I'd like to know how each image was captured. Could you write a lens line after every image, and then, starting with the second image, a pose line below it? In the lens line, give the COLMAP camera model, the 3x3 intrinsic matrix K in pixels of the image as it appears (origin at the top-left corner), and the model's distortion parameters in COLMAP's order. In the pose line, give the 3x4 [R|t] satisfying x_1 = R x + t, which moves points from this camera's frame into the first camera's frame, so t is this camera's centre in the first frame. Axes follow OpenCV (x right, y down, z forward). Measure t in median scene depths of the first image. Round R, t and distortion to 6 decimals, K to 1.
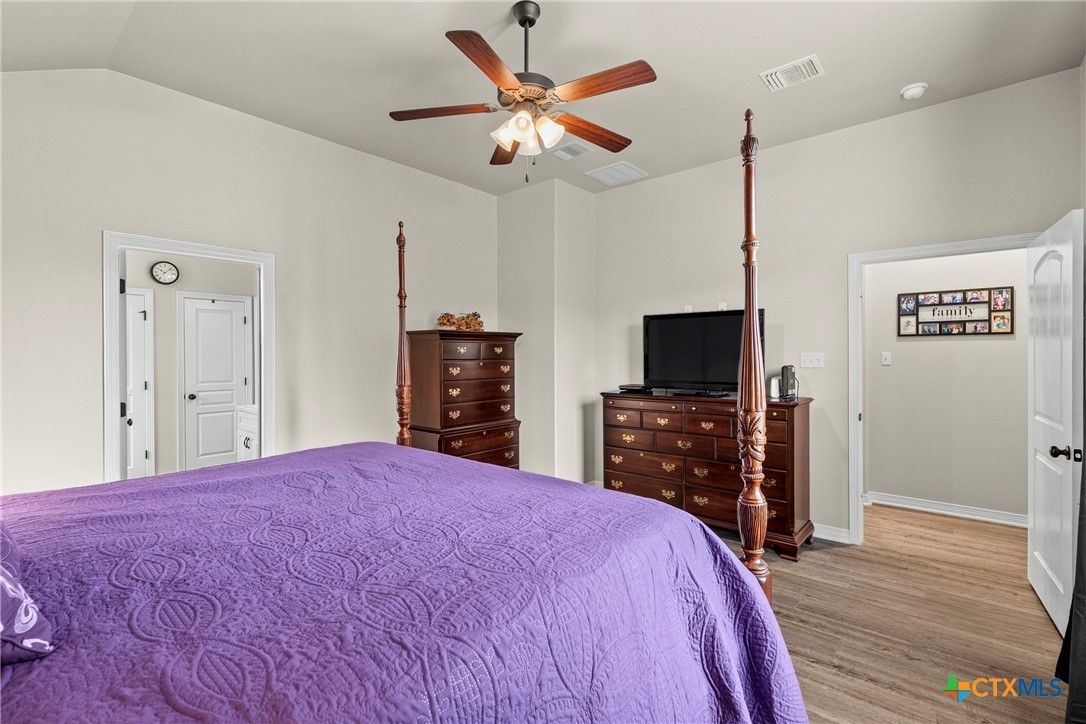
lens RADIAL K [[490.5, 0, 547.1], [0, 490.5, 360.8], [0, 0, 1]] dist [-0.002864, 0.000424]
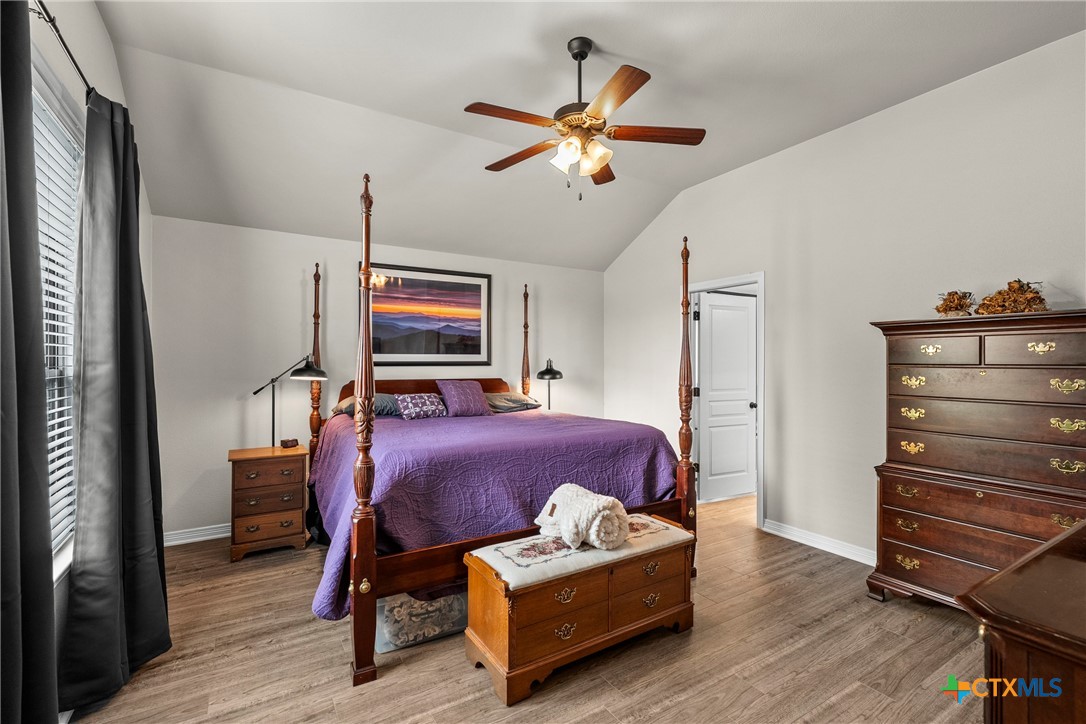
lens RADIAL K [[490.5, 0, 547.1], [0, 490.5, 360.8], [0, 0, 1]] dist [-0.002864, 0.000424]
pose [[-0.303136, 0.003270, -0.952942, 0.838223], [-0.000632, 0.999993, 0.003632, -0.013706], [0.952947, 0.001703, -0.303132, 1.043469]]
